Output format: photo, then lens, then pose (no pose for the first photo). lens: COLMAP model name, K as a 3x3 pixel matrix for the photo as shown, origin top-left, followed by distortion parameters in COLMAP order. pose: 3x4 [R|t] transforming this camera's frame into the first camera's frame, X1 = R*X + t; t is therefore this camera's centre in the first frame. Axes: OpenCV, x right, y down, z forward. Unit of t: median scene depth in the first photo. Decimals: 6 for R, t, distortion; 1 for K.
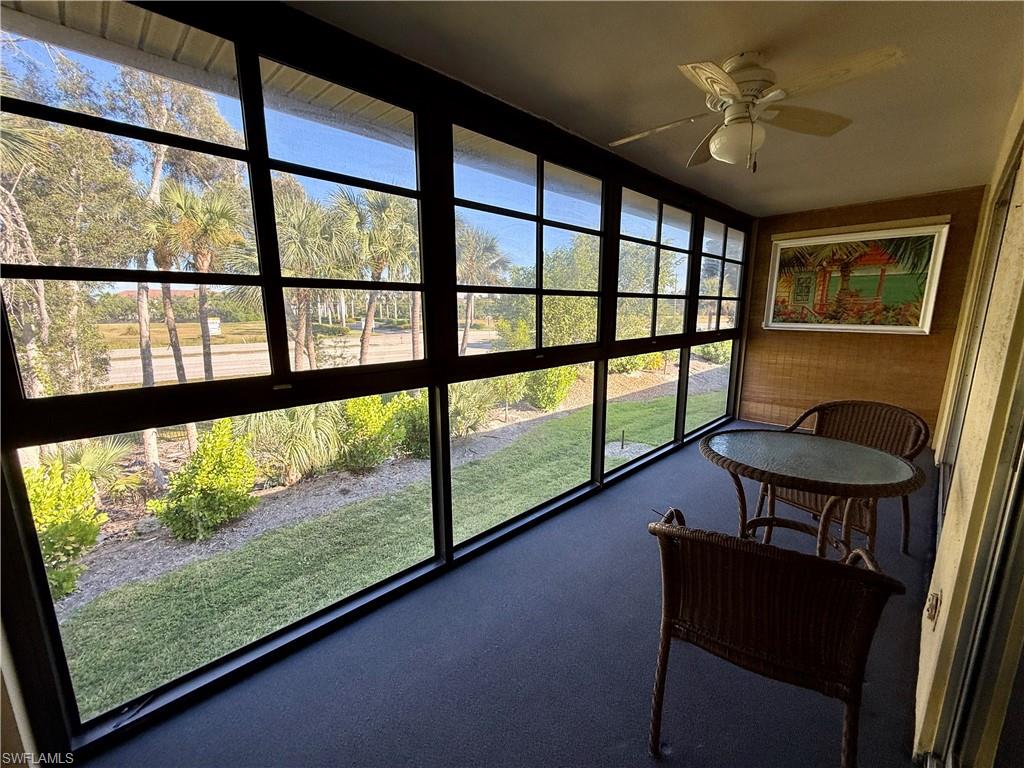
lens RADIAL K [[408.8, 0, 510.4], [0, 408.8, 384.6], [0, 0, 1]] dist [0.000436, -0.000158]
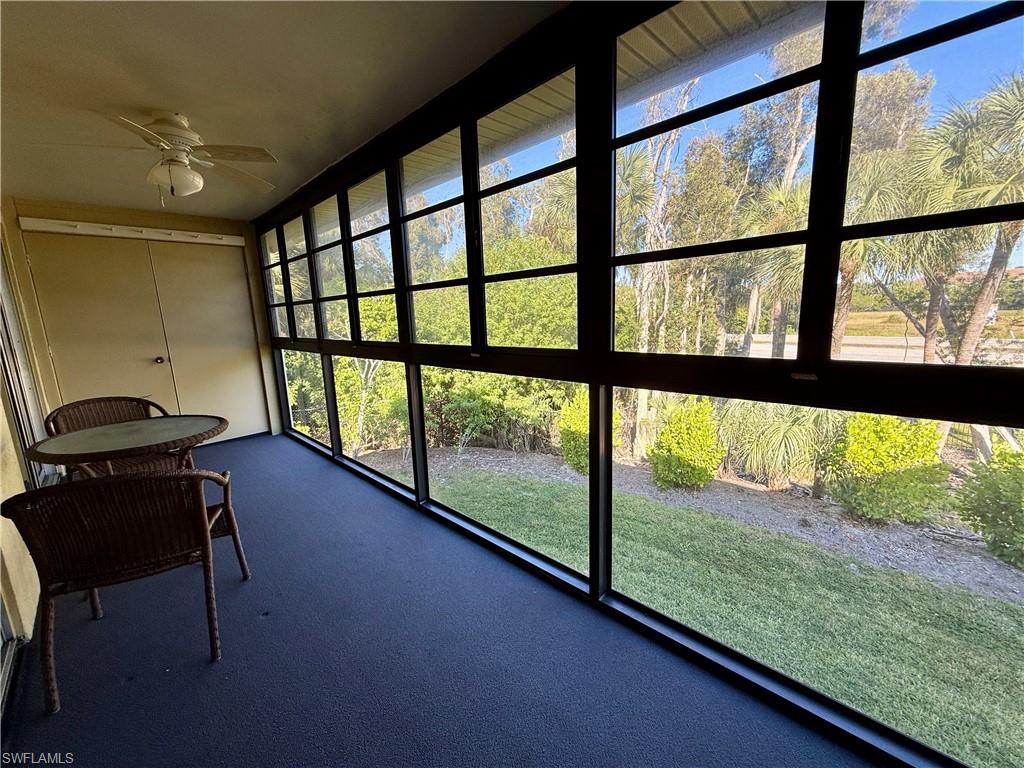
lens RADIAL K [[408.8, 0, 508.7], [0, 408.8, 382.7], [0, 0, 1]] dist [0.000436, -0.000158]
pose [[0.026311, 0.175785, -0.984077, 0.737058], [-0.143504, 0.974886, 0.170307, -0.133711], [0.989300, 0.136738, 0.050876, 0.811861]]
